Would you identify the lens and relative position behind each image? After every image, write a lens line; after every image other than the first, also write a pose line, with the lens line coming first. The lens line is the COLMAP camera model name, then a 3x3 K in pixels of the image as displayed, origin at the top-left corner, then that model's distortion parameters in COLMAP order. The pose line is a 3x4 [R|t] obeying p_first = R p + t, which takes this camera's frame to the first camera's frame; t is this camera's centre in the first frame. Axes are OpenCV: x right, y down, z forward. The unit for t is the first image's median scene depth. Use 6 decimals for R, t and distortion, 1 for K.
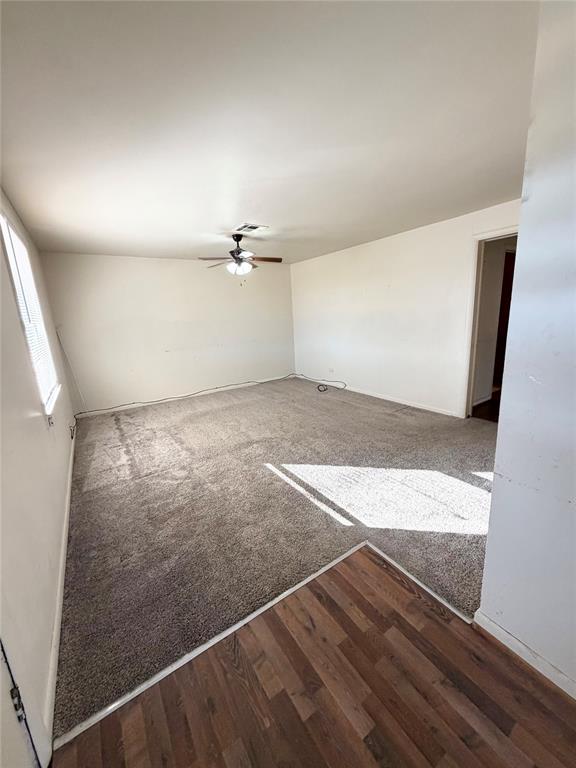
lens RADIAL K [[307.2, 0, 288.2], [0, 307.2, 383.1], [0, 0, 1]] dist [-0.009659, -0.000187]
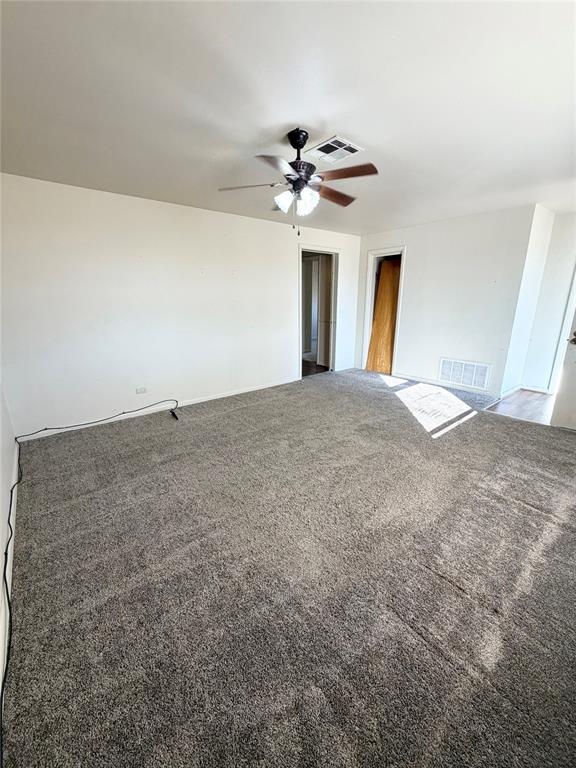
lens RADIAL K [[307.2, 0, 288.4], [0, 307.2, 382.7], [0, 0, 1]] dist [-0.009659, -0.000187]
pose [[-0.103903, -0.224248, 0.968977, -1.088277], [0.223146, 0.944157, 0.242432, -0.312279], [-0.969232, 0.241413, -0.048061, 1.604277]]
